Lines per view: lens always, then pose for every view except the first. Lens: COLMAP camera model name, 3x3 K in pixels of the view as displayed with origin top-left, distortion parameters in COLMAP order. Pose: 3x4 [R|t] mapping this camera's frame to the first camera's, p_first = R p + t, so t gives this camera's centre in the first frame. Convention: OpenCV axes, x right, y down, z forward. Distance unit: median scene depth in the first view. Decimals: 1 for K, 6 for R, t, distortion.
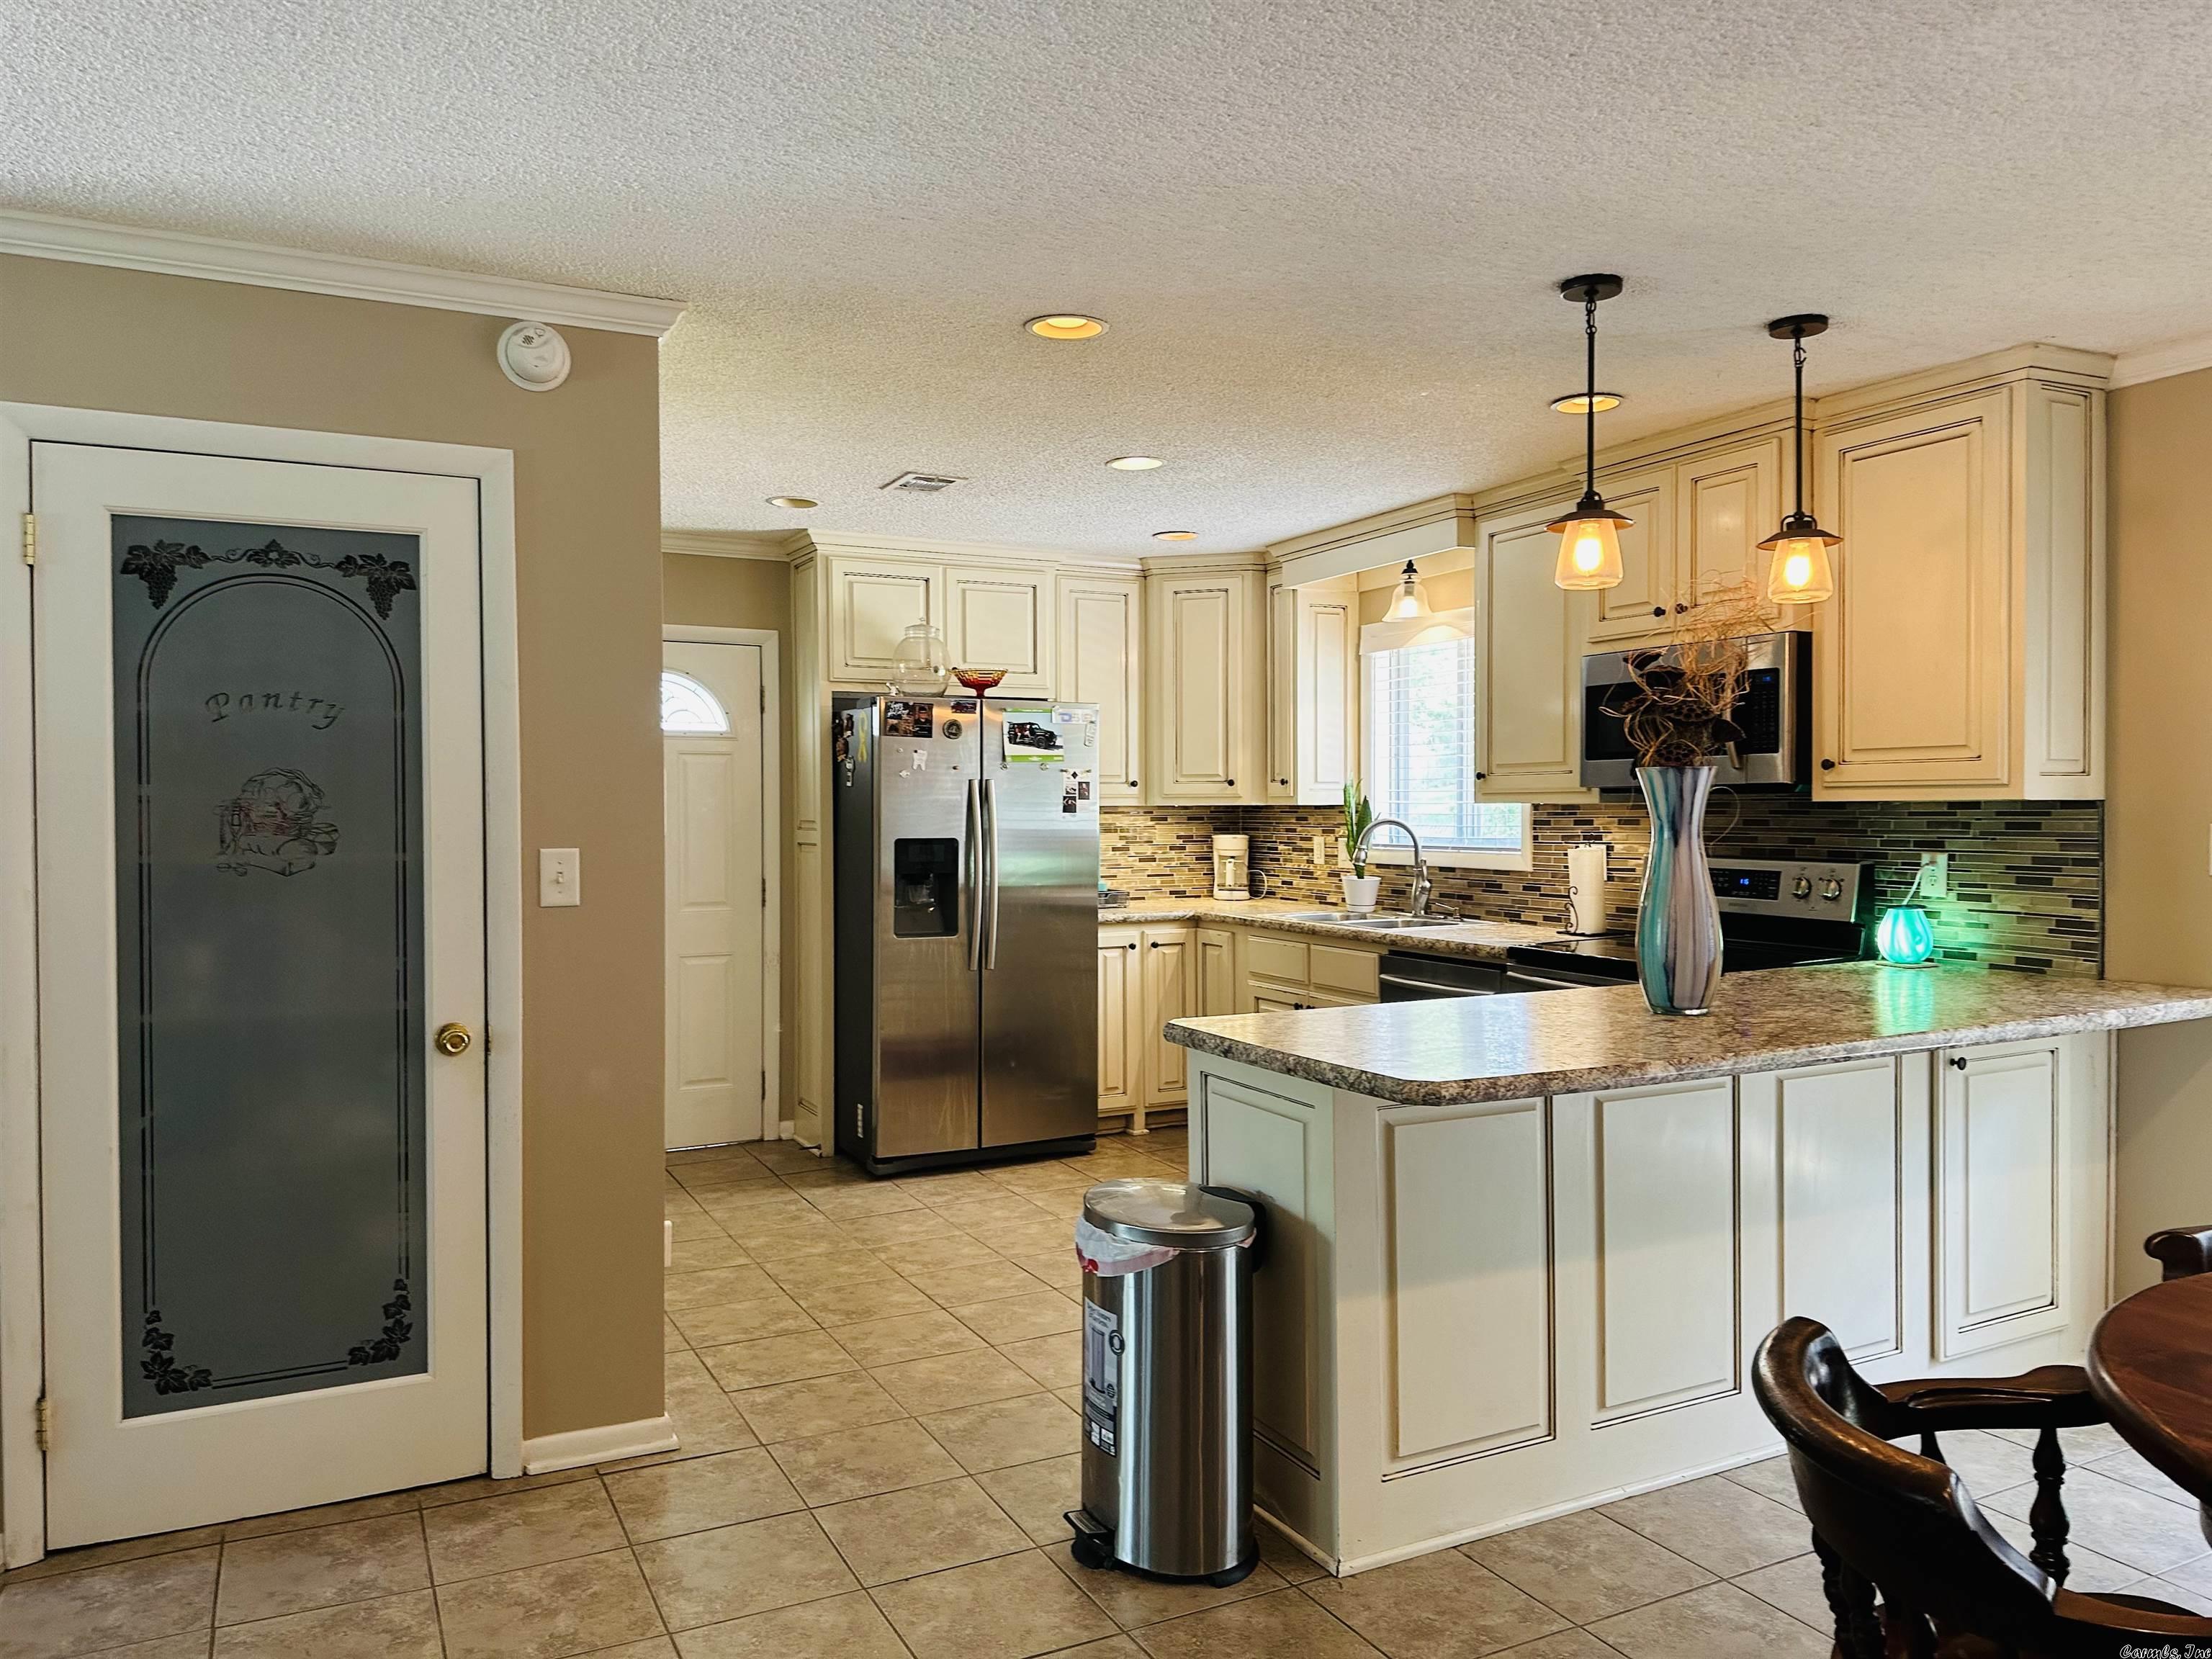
lens RADIAL K [[1533.0, 0, 1099.8], [0, 1533.0, 835.4], [0, 0, 1]] dist [0.075607, -0.094254]
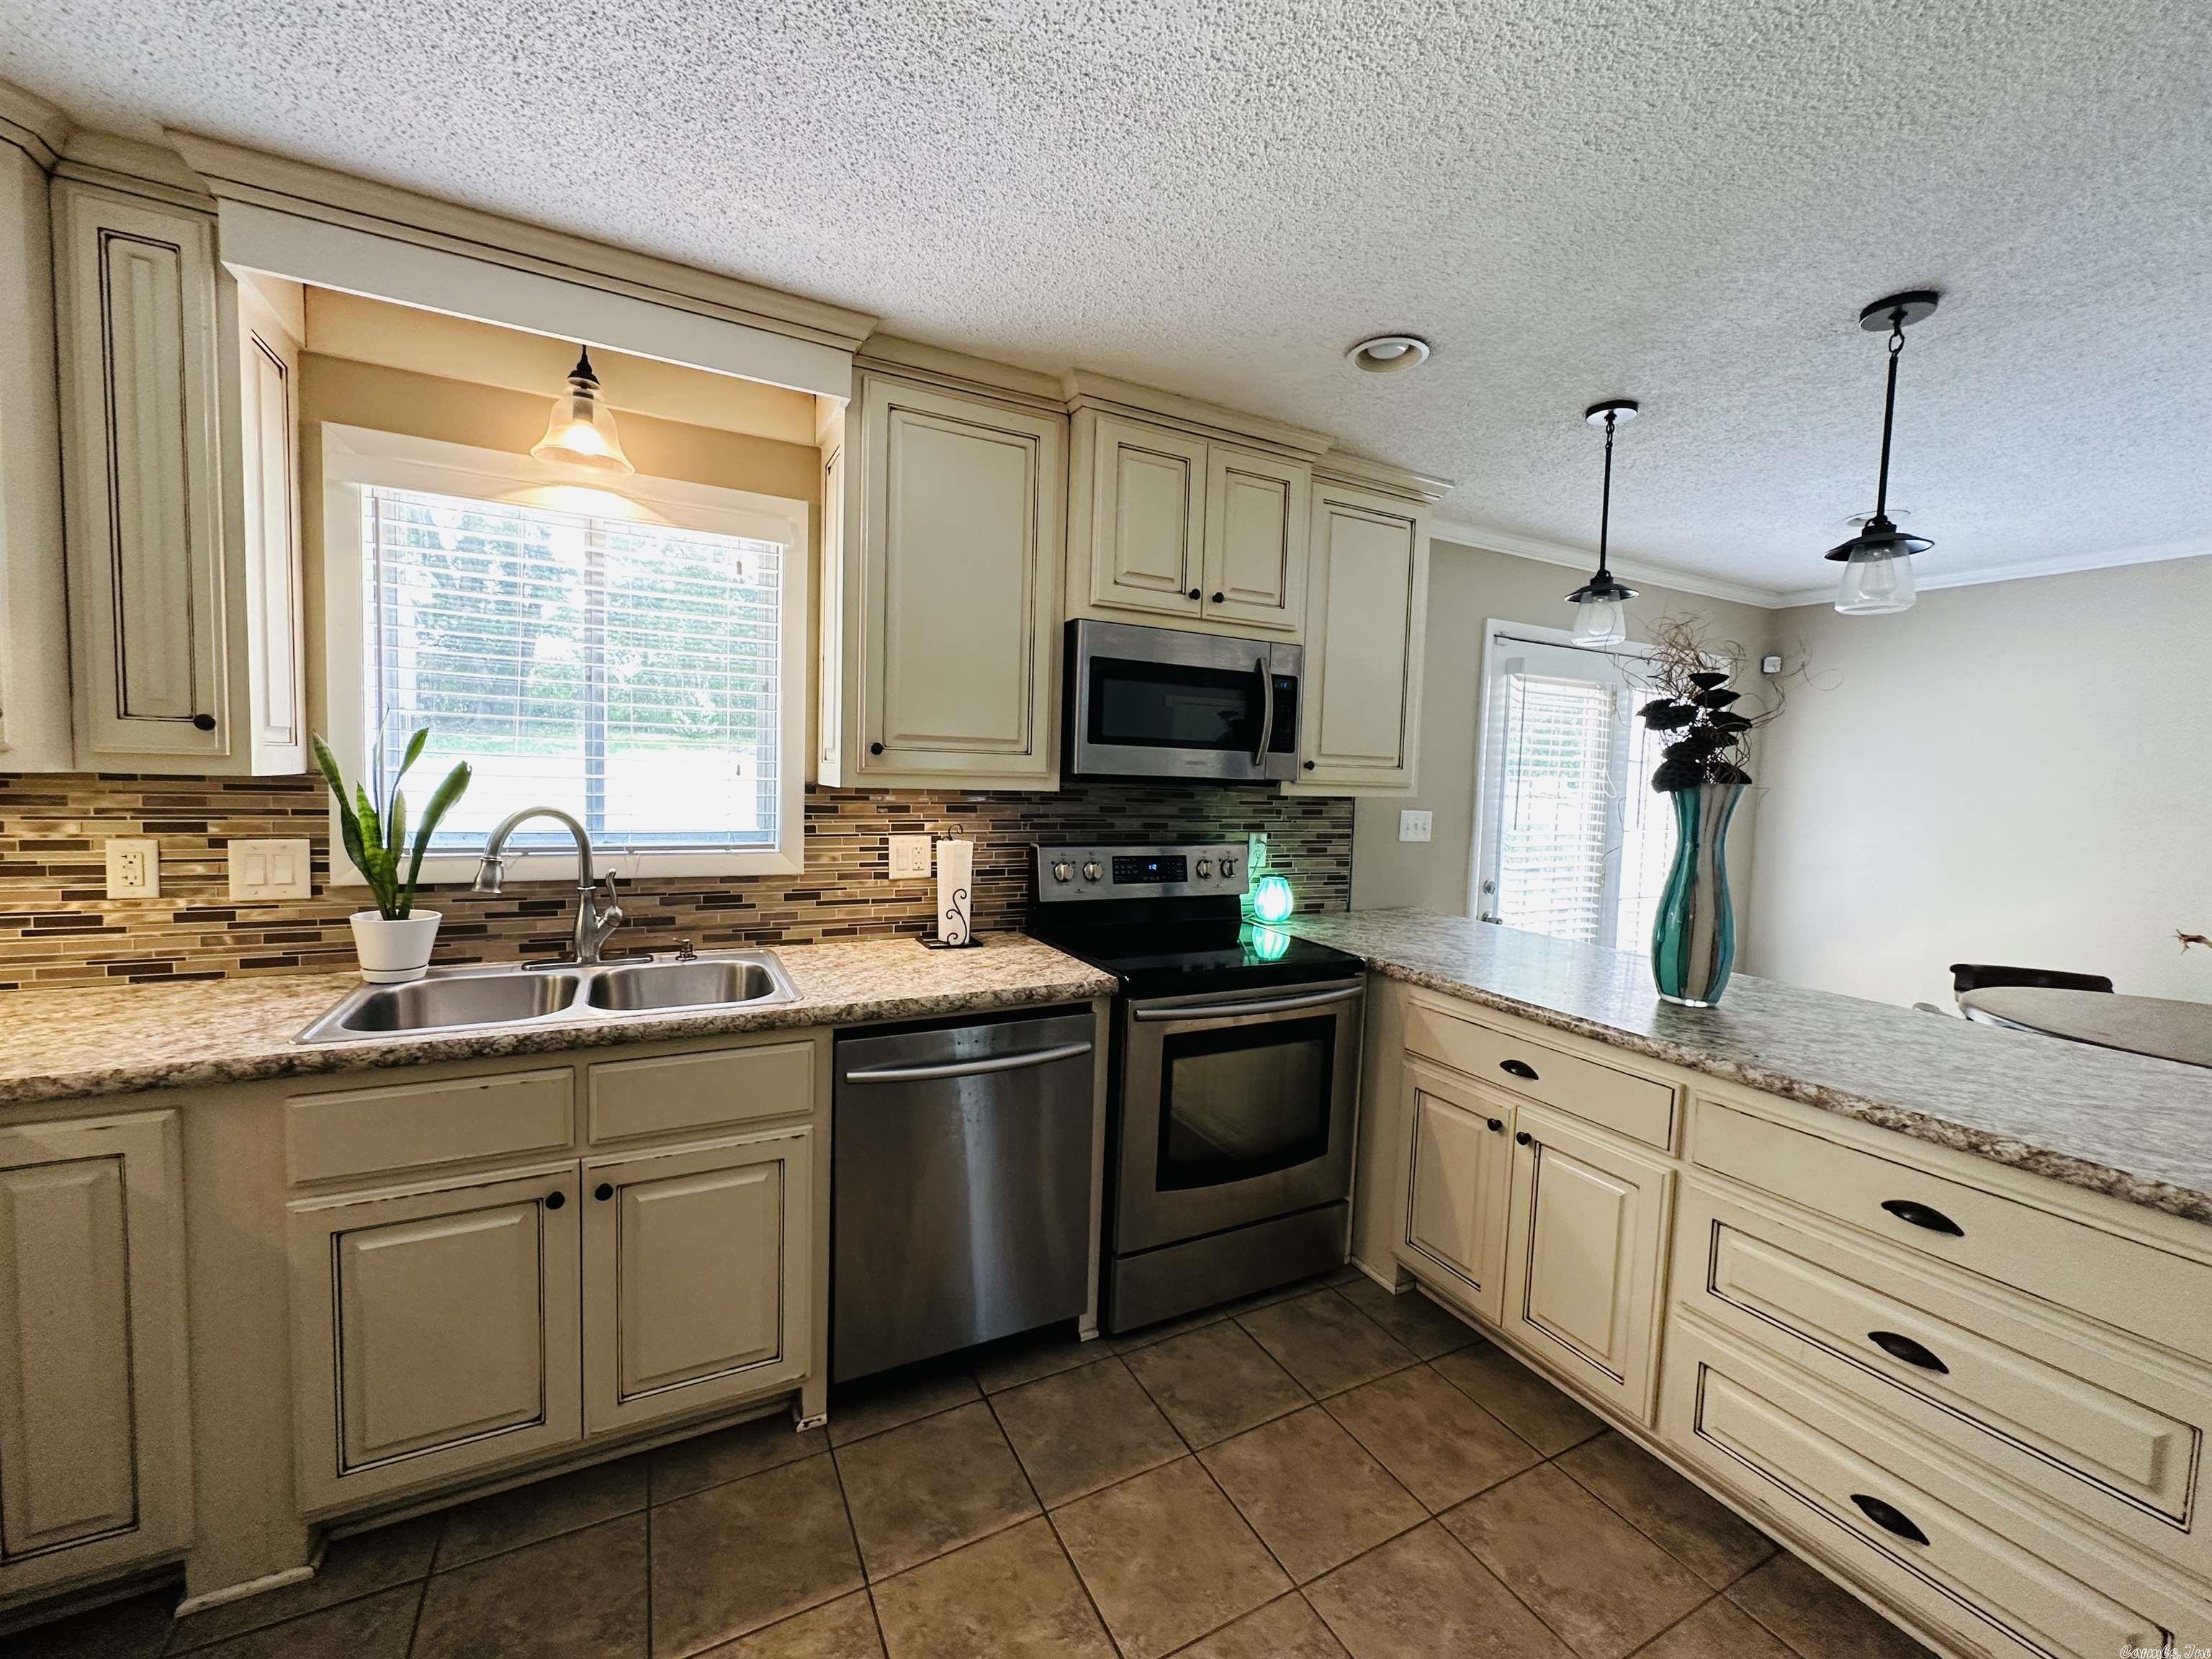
lens RADIAL K [[882.8, 0, 1103.5], [0, 882.8, 825.4], [0, 0, 1]] dist [-0.004152, 0.000990]
pose [[-0.016026, -0.051281, 0.998556, -0.193535], [-0.010613, 0.998636, 0.051115, -0.030683], [-0.999815, -0.009778, -0.016549, 1.105579]]
